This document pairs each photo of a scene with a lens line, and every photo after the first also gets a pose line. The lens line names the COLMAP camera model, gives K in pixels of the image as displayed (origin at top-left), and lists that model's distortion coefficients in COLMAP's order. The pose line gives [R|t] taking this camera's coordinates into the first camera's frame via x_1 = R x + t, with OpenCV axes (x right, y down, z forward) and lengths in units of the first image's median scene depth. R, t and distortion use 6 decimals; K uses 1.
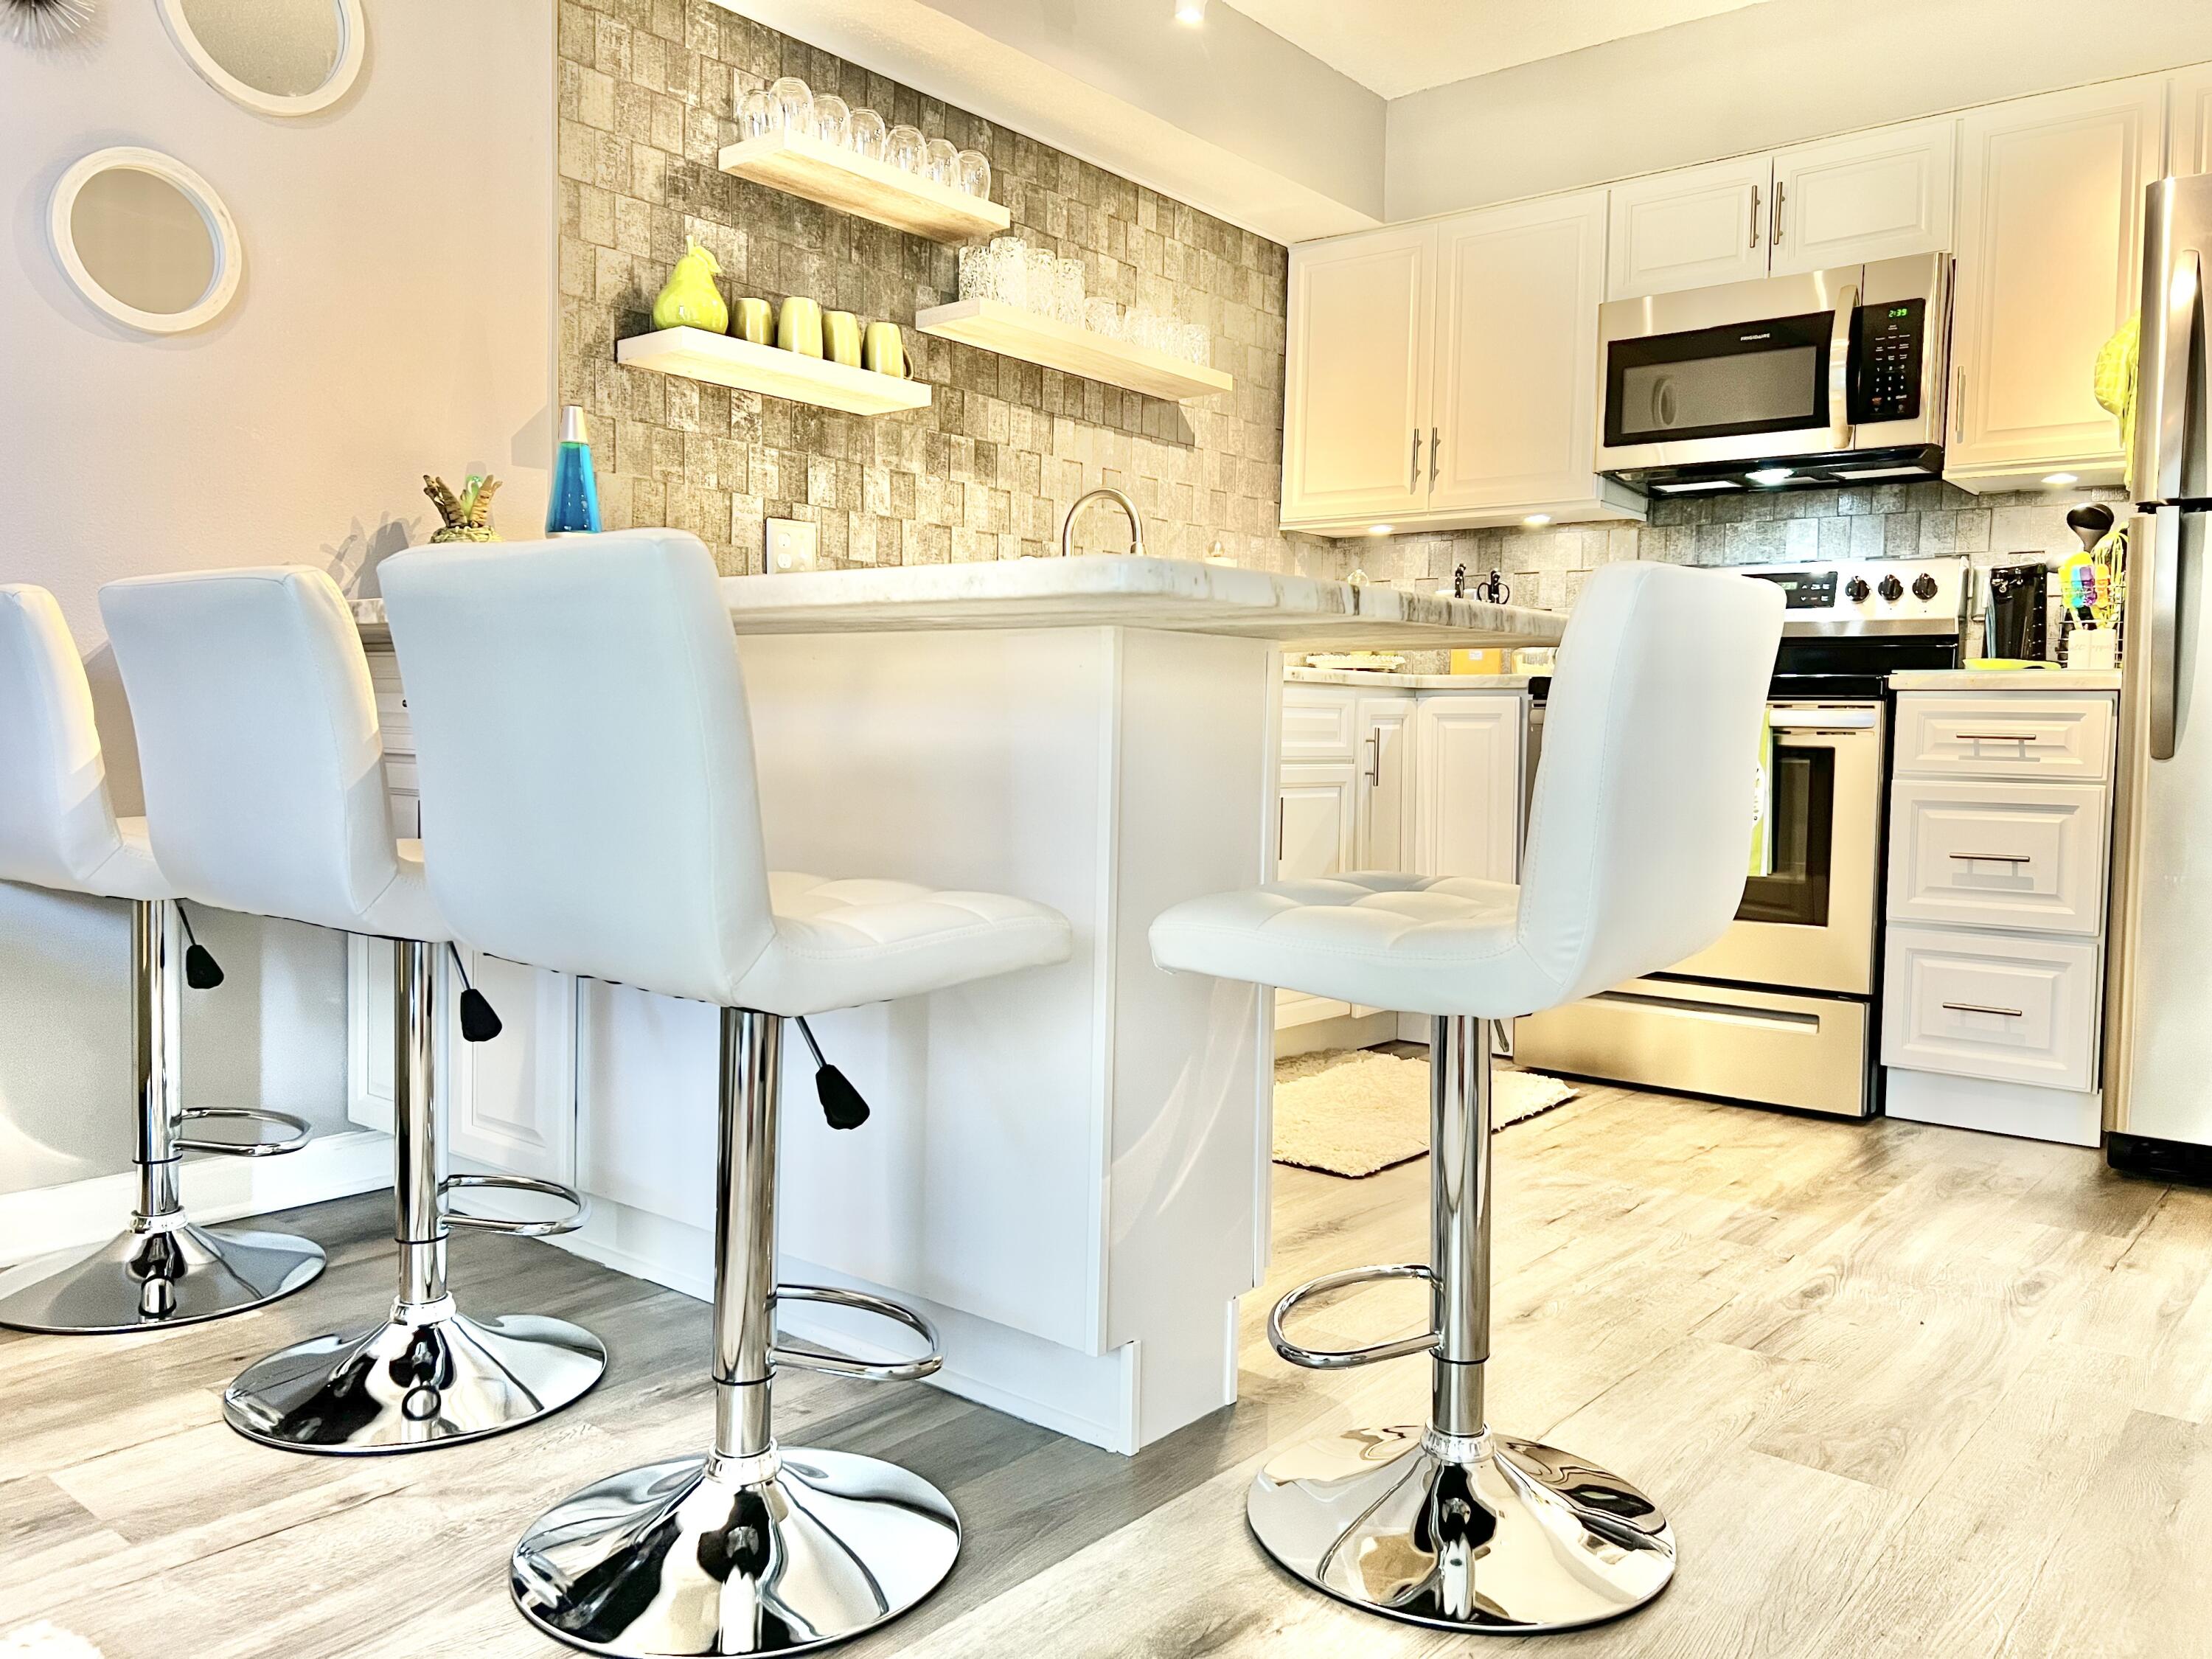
lens RADIAL K [[1671.1, 0, 1099.5], [0, 1671.1, 813.5], [0, 0, 1]] dist [0.045366, -0.054609]
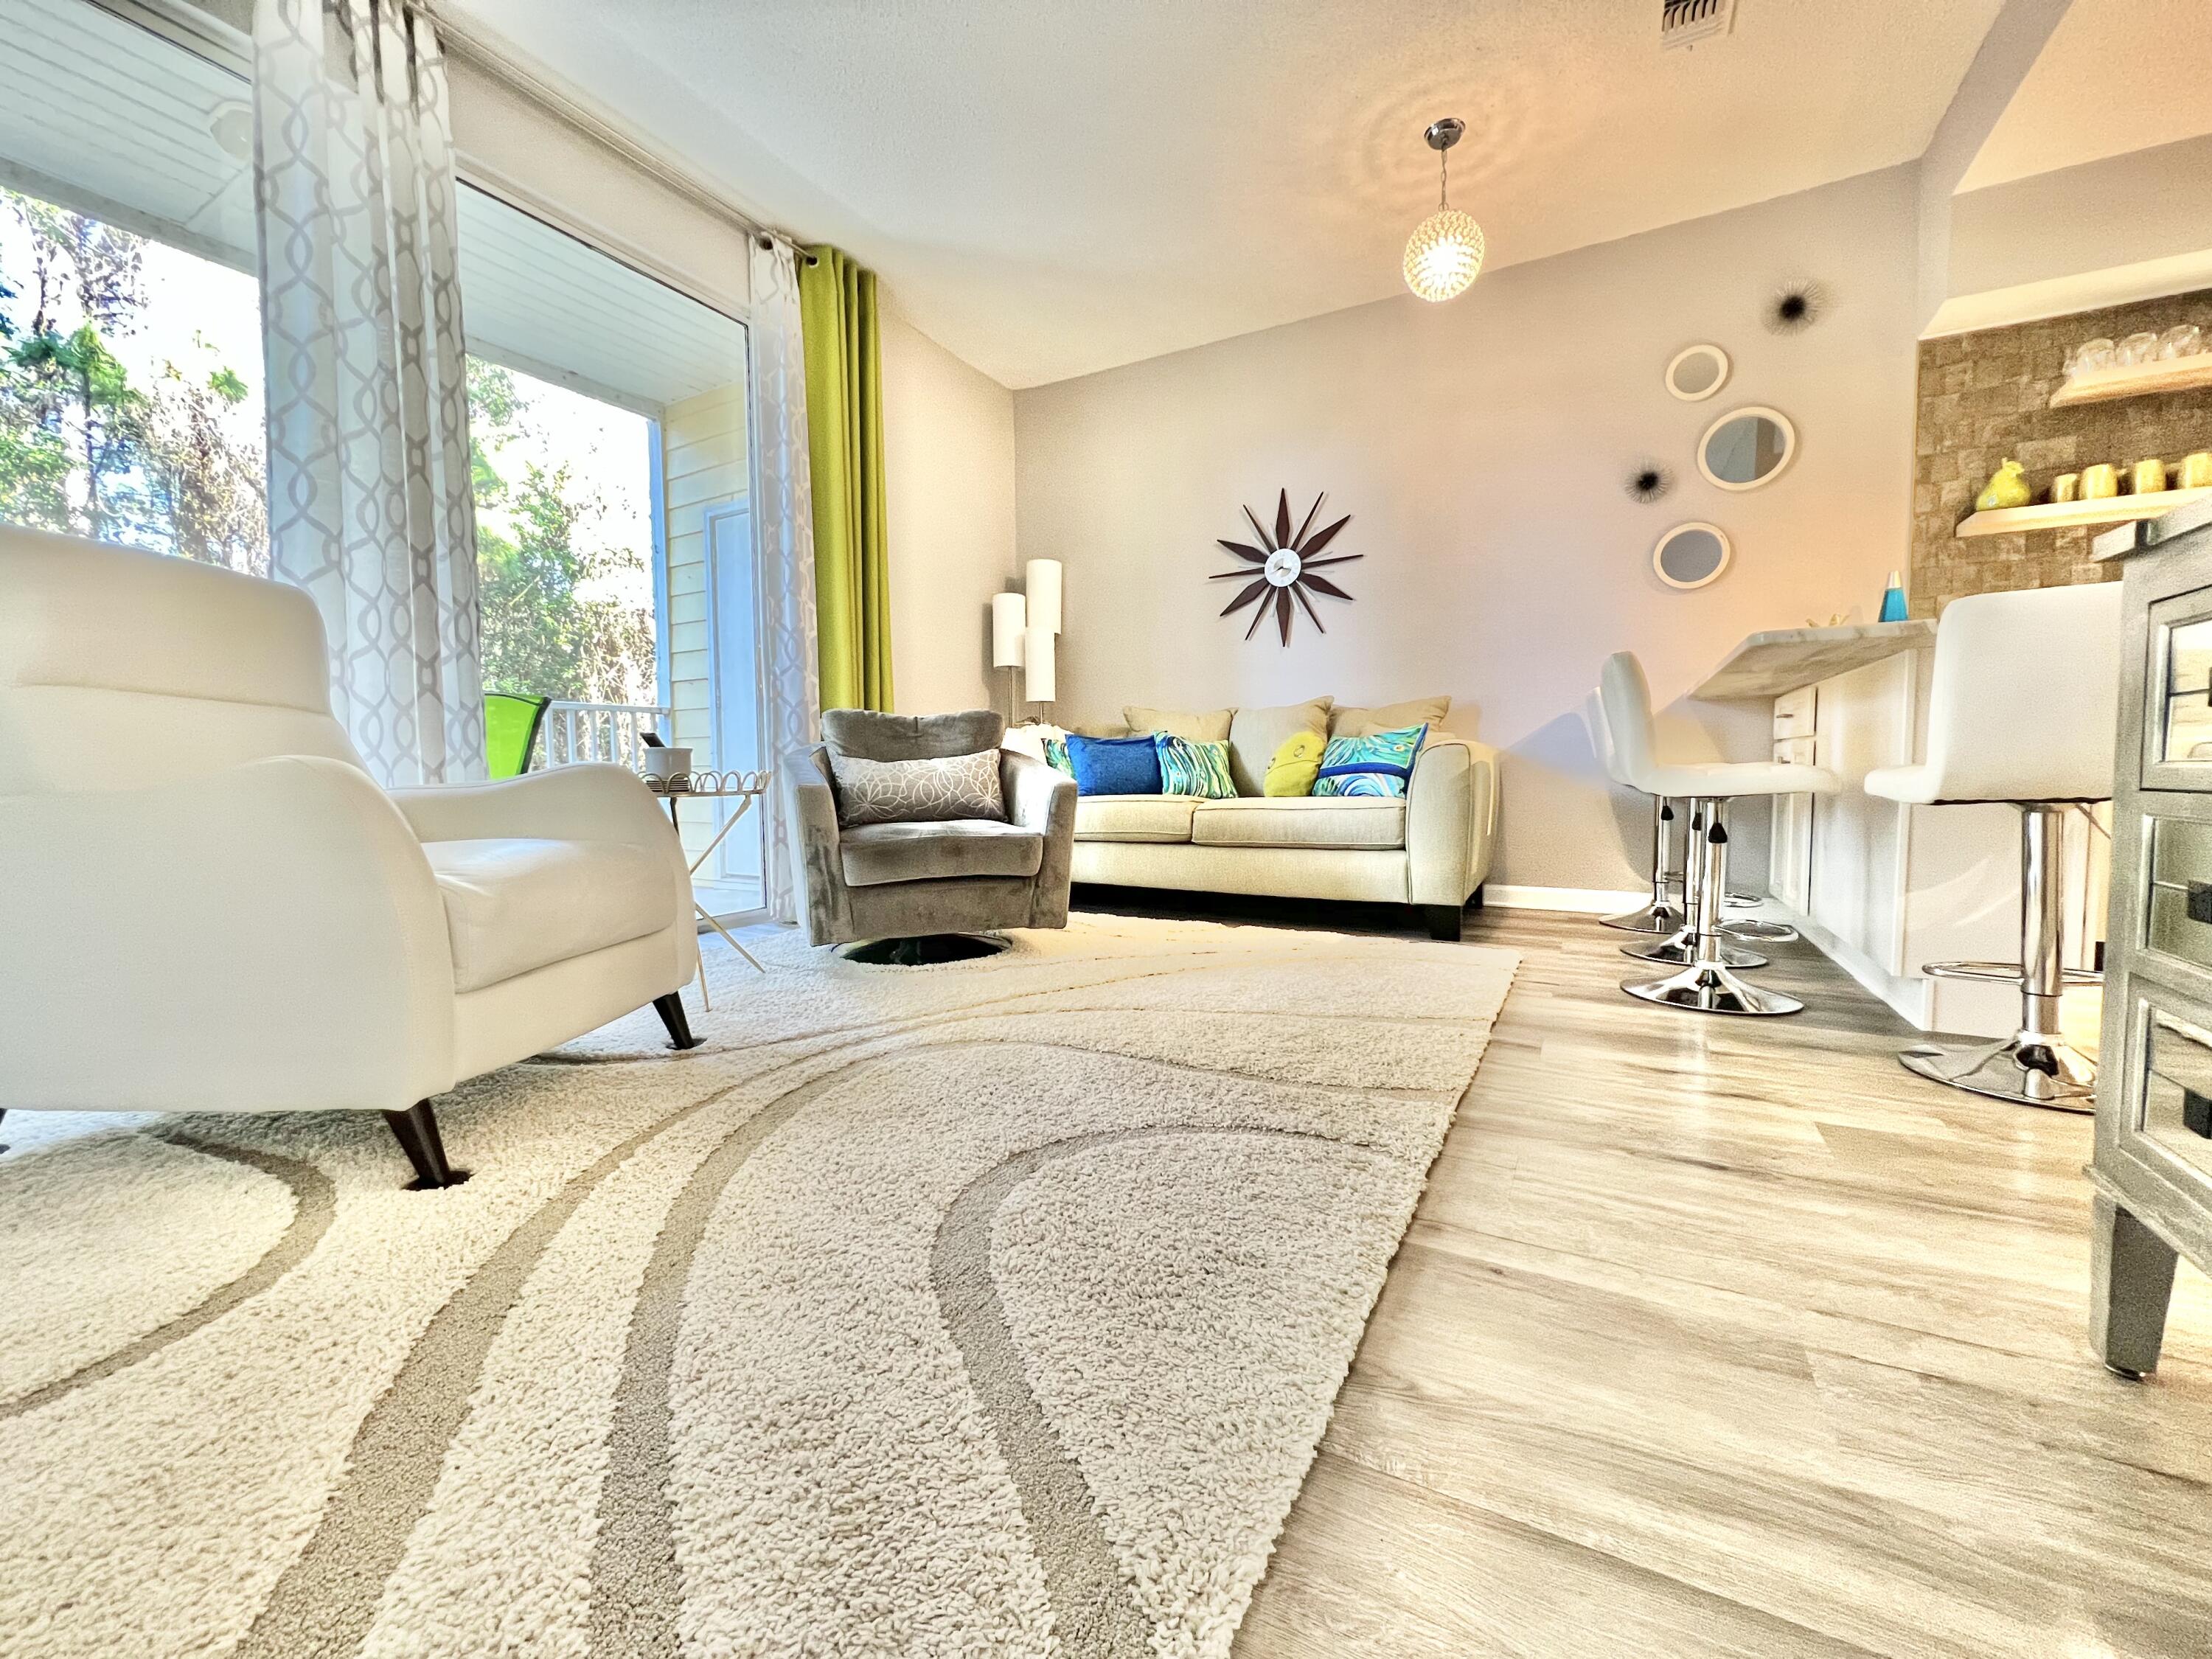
lens RADIAL K [[890.2, 0, 1100.5], [0, 890.2, 823.2], [0, 0, 1]] dist [-0.001870, 0.000079]
pose [[0.176102, 0.034905, -0.983753, 0.501231], [-0.038625, 0.998847, 0.028527, 0.065133], [0.983614, 0.032973, 0.177247, -0.135960]]
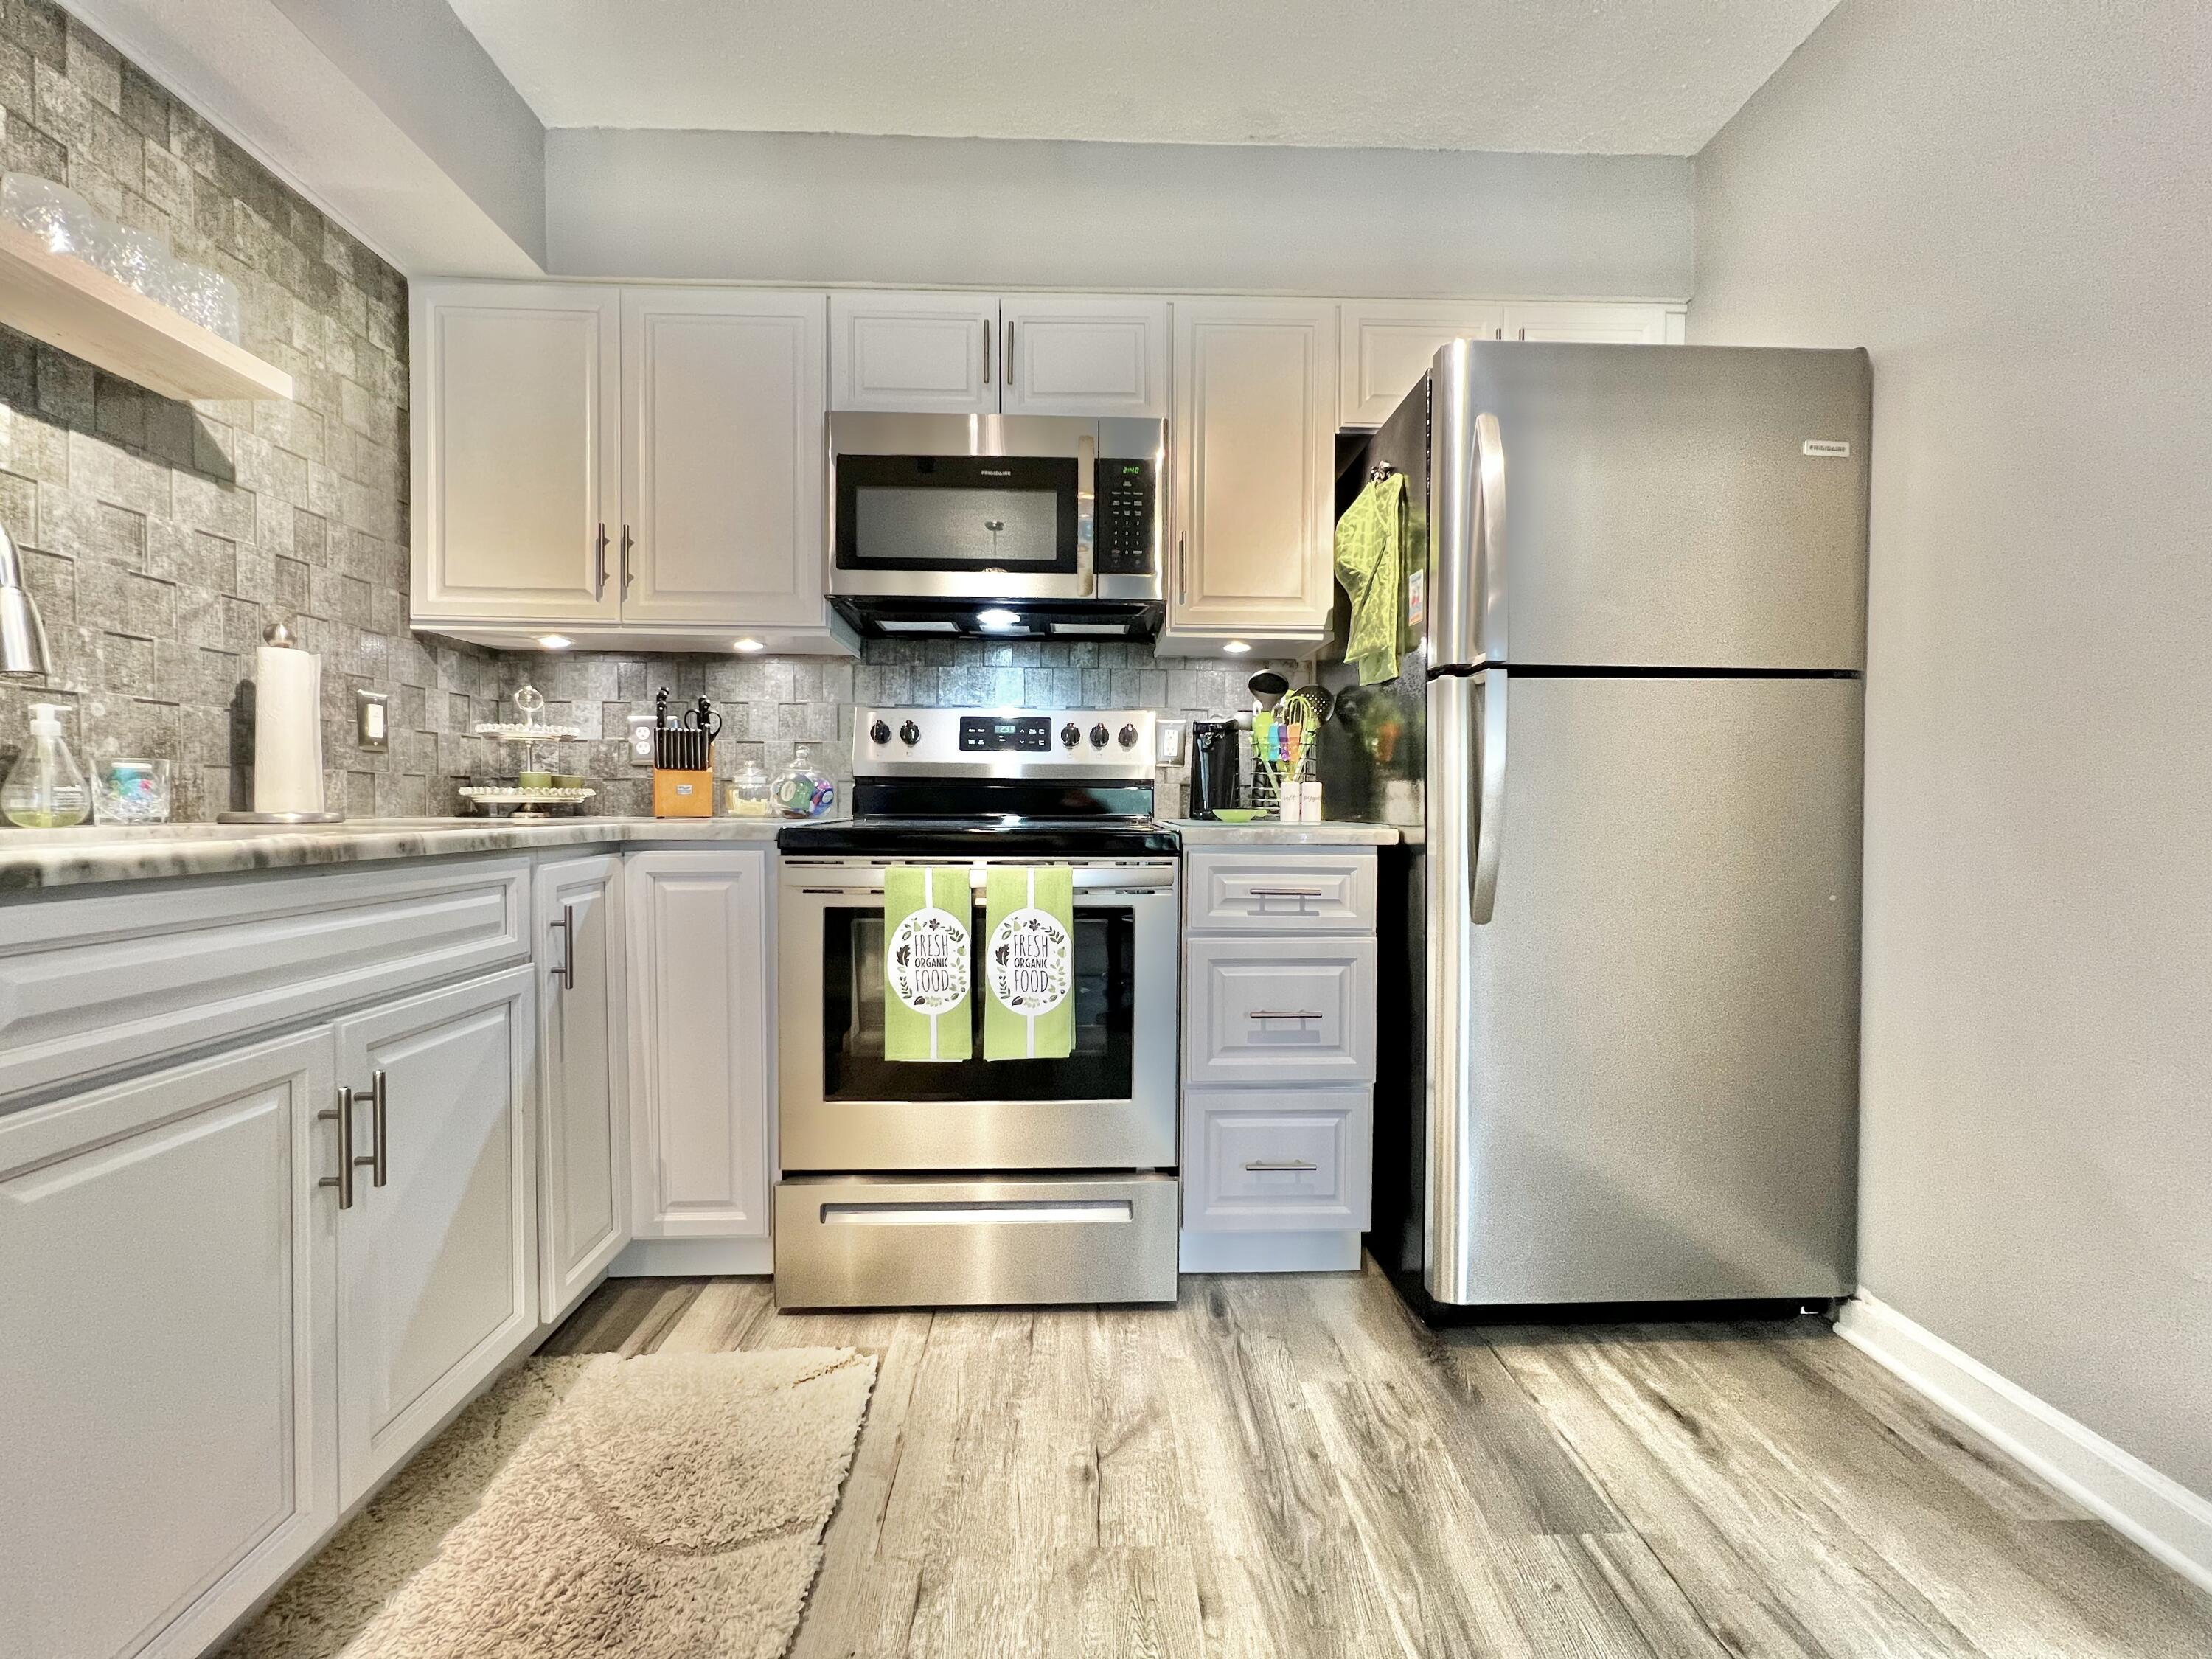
lens RADIAL K [[890.2, 0, 1102.7], [0, 890.2, 820.3], [0, 0, 1]] dist [-0.001870, 0.000079]
pose [[0.751113, -0.027034, 0.659620, 0.101655], [0.042902, 0.999048, -0.007909, -0.084393], [-0.658778, 0.034240, 0.751558, 0.642896]]
